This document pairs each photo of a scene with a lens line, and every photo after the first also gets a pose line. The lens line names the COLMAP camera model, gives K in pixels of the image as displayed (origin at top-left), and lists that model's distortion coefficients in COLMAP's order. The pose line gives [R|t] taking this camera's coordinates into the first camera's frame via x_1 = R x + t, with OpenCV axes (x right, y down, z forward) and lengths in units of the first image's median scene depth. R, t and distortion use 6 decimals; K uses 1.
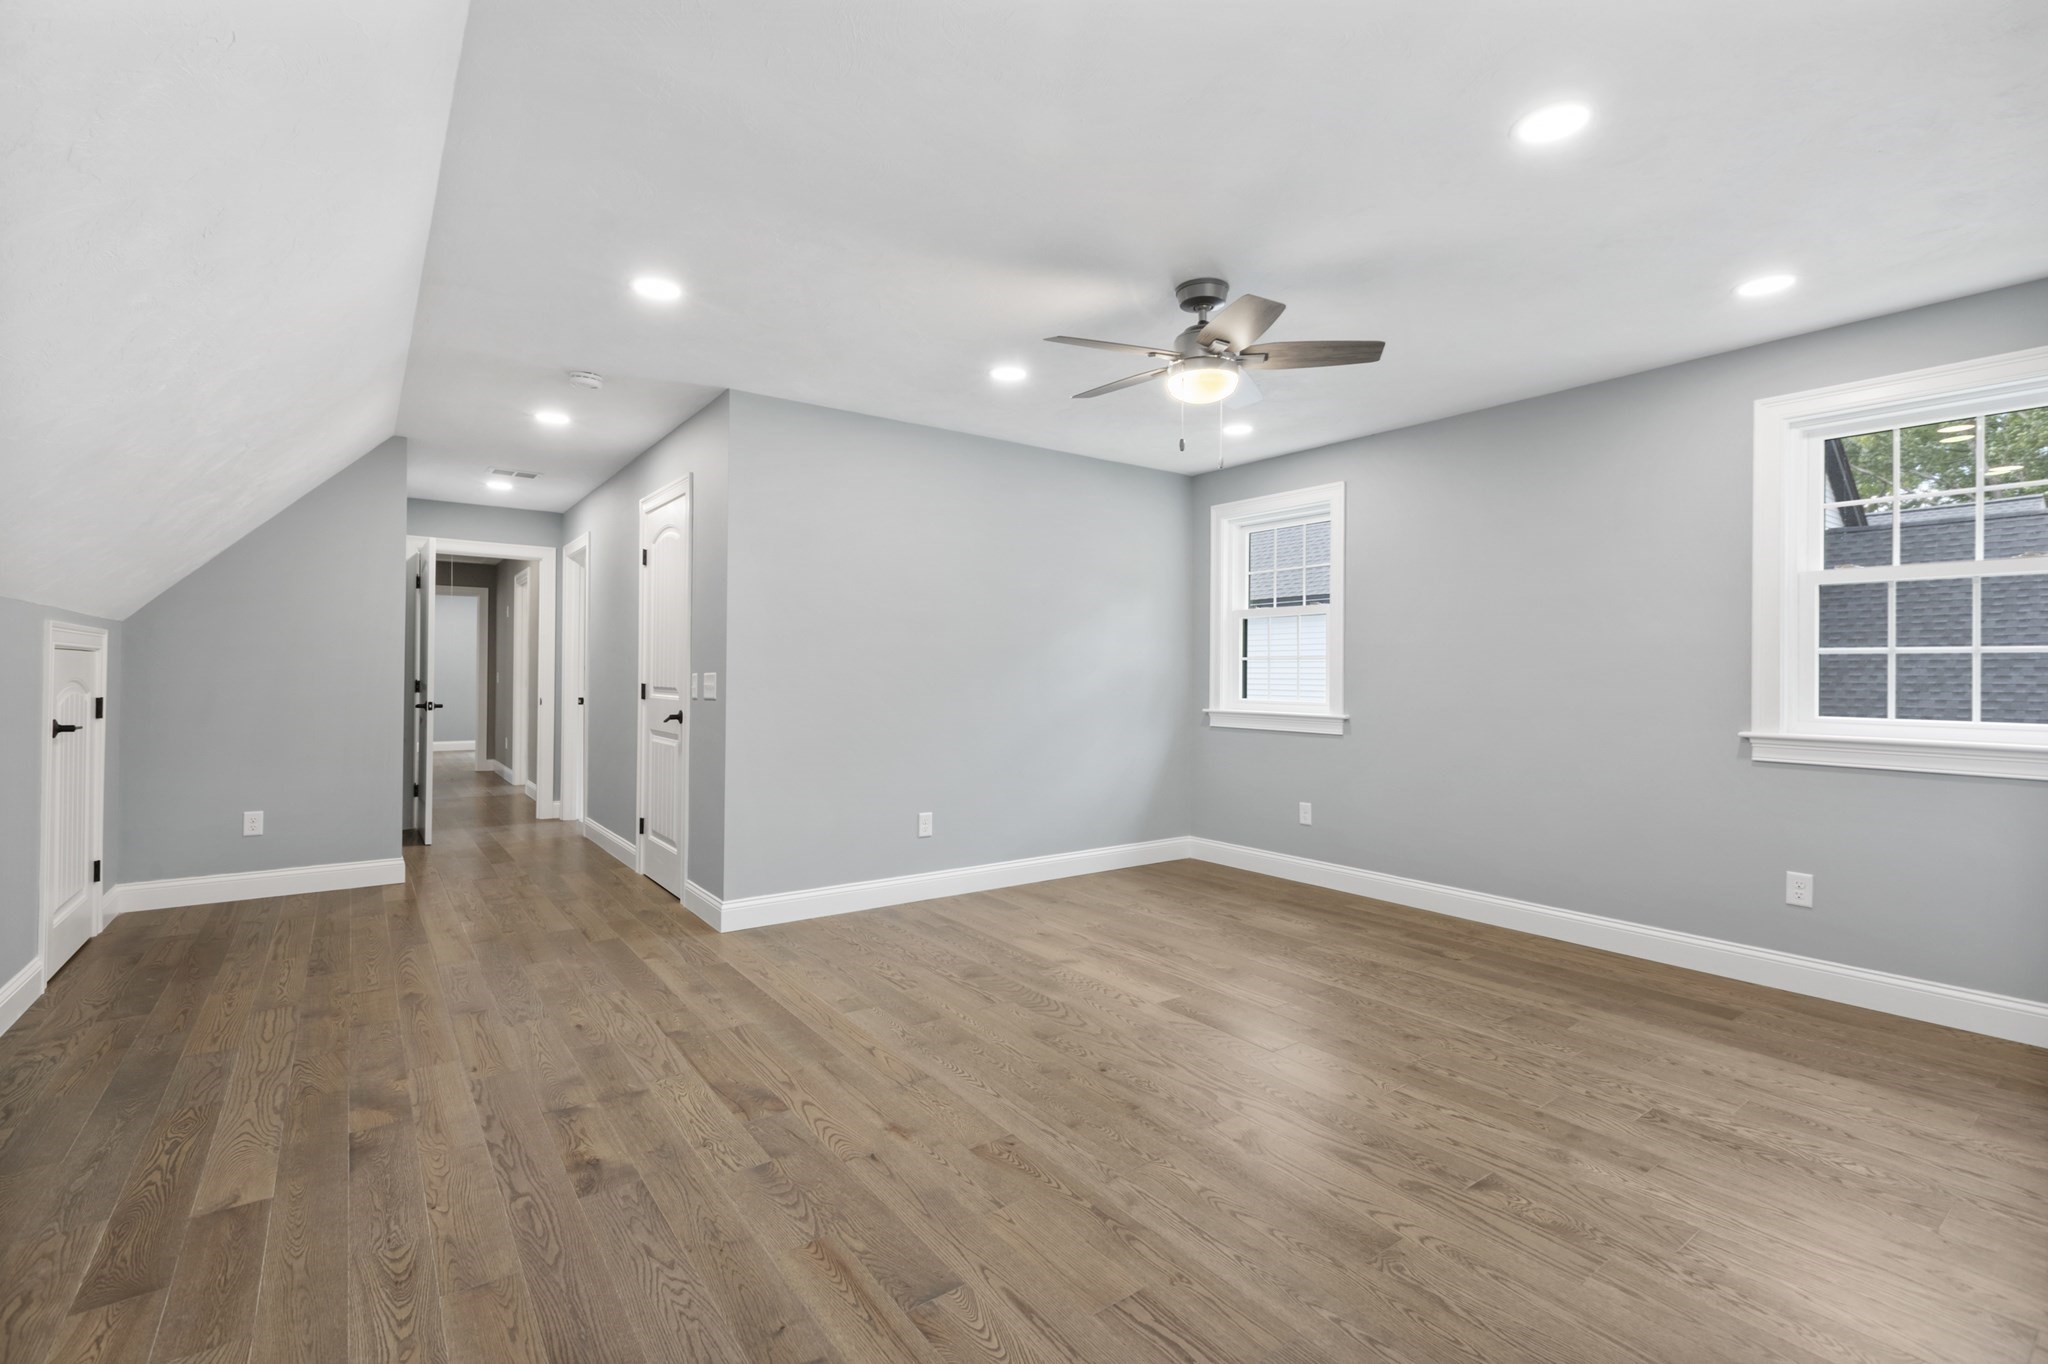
lens RADIAL K [[909.0, 0, 1024.5], [0, 909.0, 670.3], [0, 0, 1]] dist [0.000764, -0.001175]
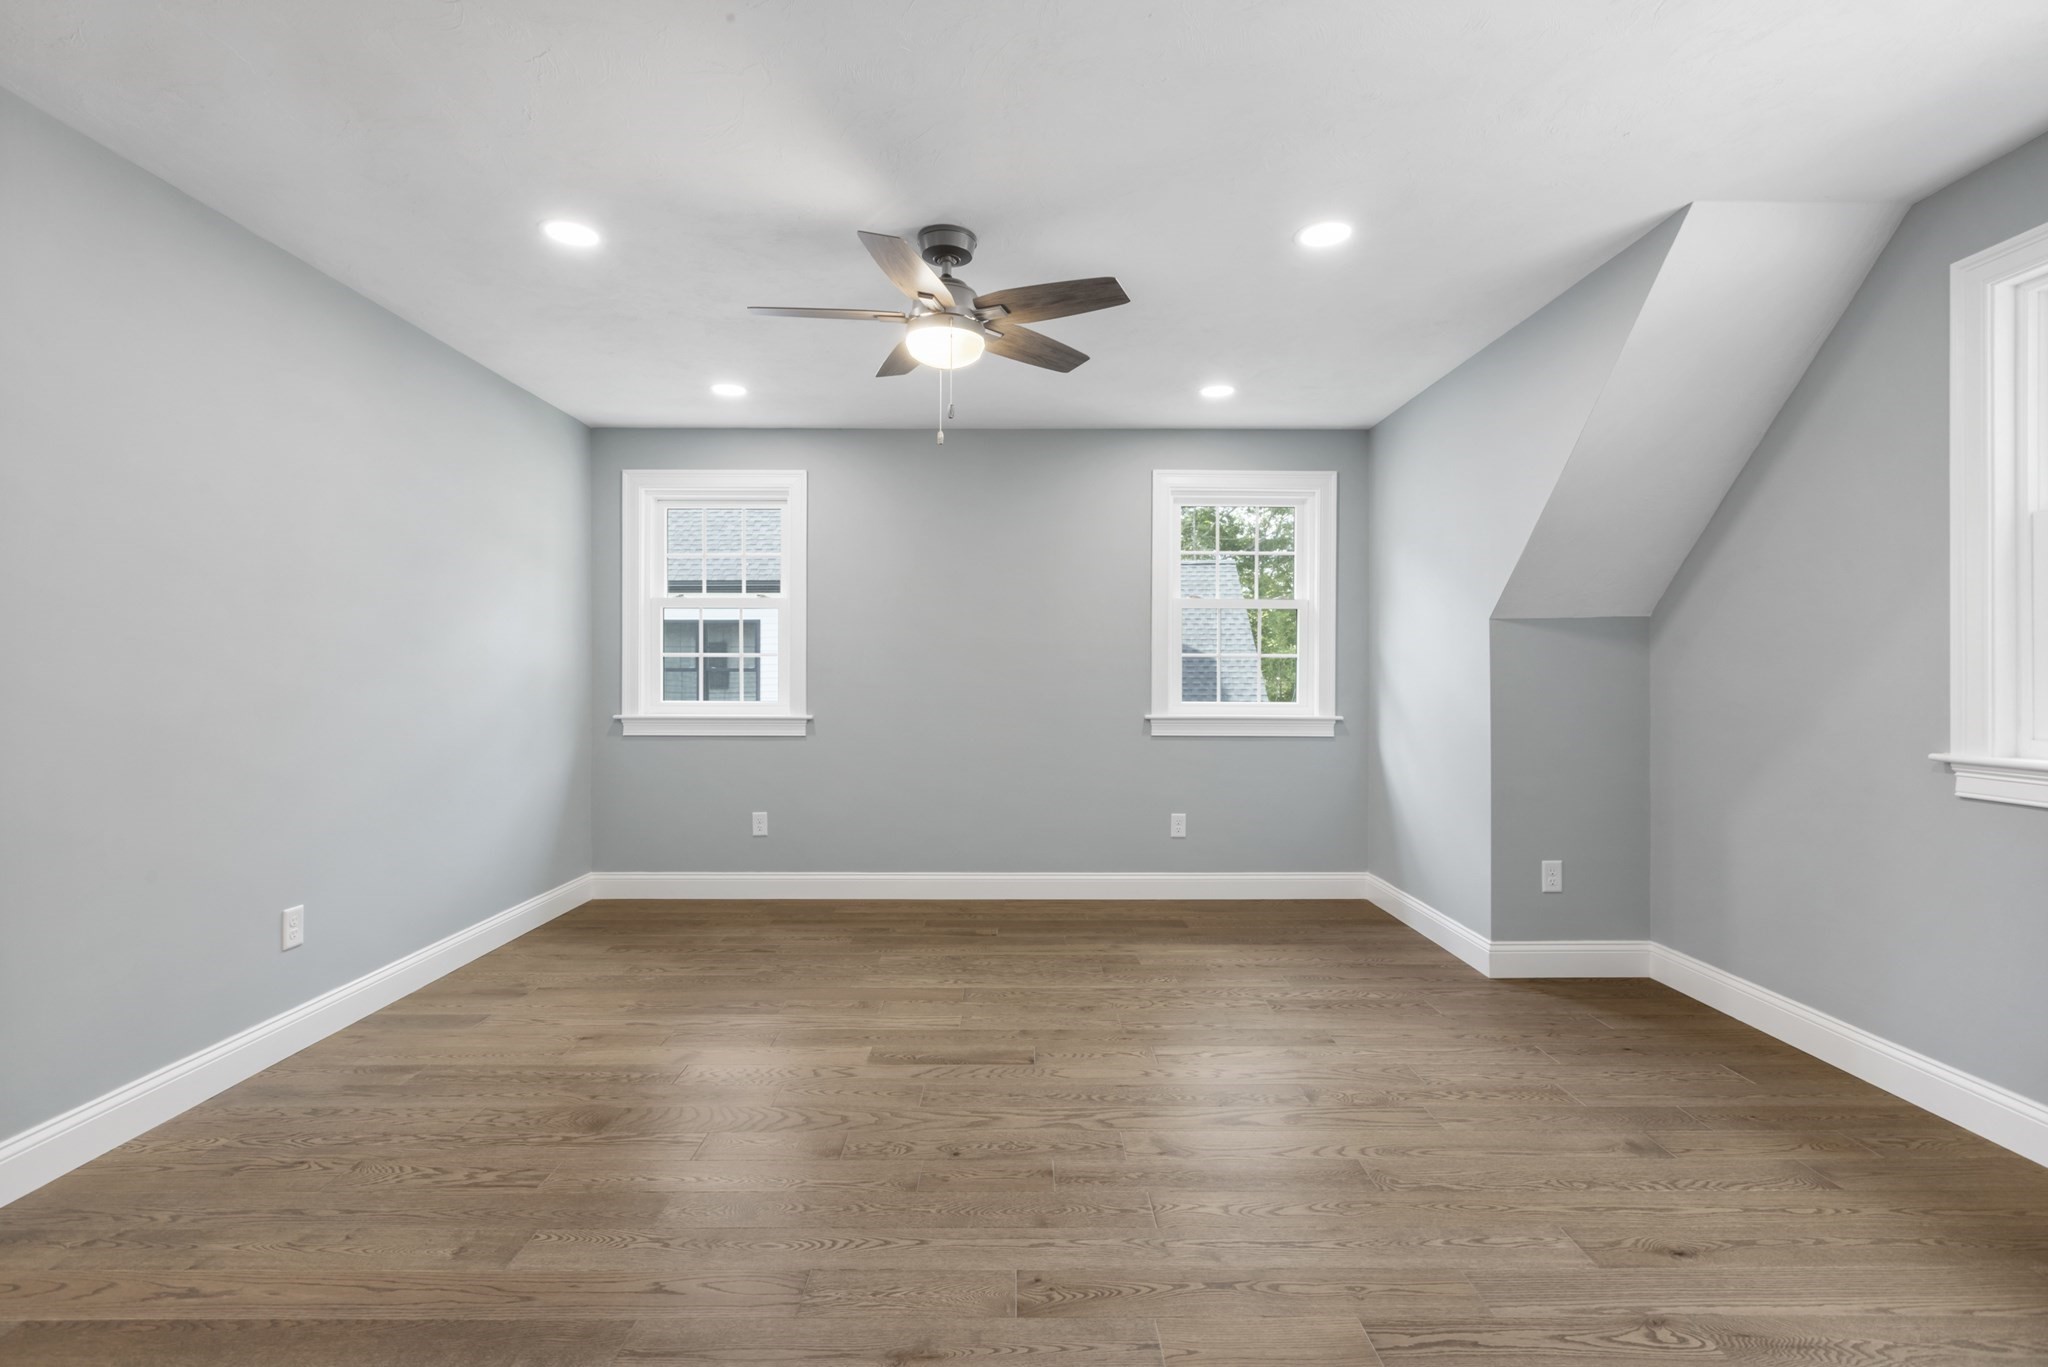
lens RADIAL K [[914.4, 0, 1017.2], [0, 914.4, 673.2], [0, 0, 1]] dist [0.000666, 0.000093]
pose [[0.591311, -0.002588, 0.806440, -0.483215], [-0.001852, 0.999988, 0.004567, 0.000426], [-0.806442, -0.004194, 0.591299, 0.412249]]
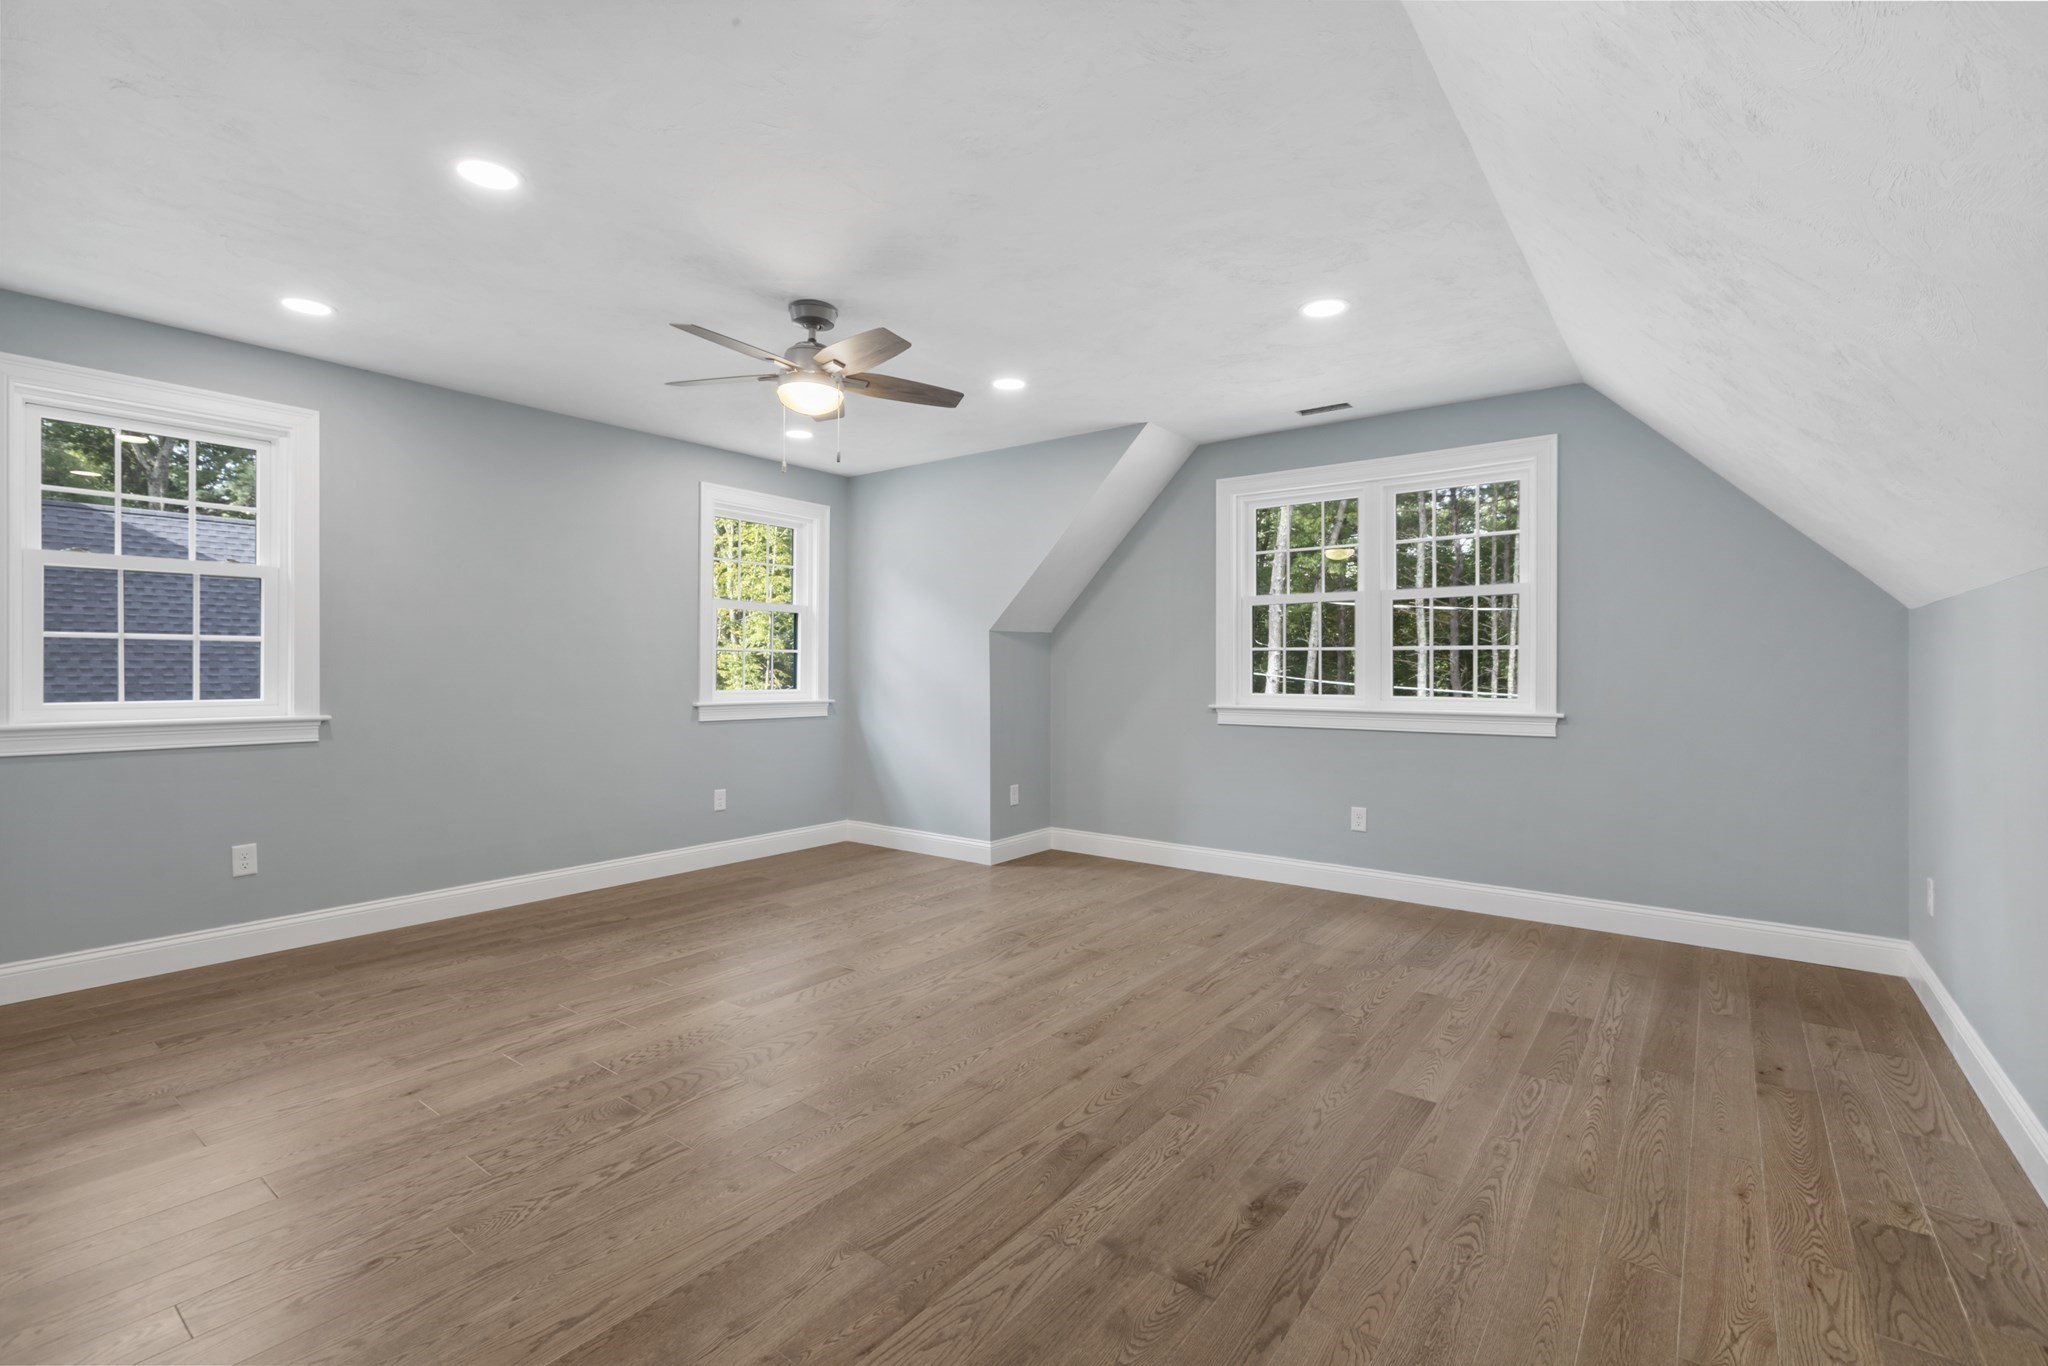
lens RADIAL K [[914.4, 0, 1017.2], [0, 914.4, 672.7], [0, 0, 1]] dist [0.000666, 0.000093]
pose [[-0.275095, -0.010412, 0.961361, -0.911797], [-0.009689, 0.999921, 0.008058, 0.001957], [-0.961368, -0.007098, -0.275174, 1.056466]]
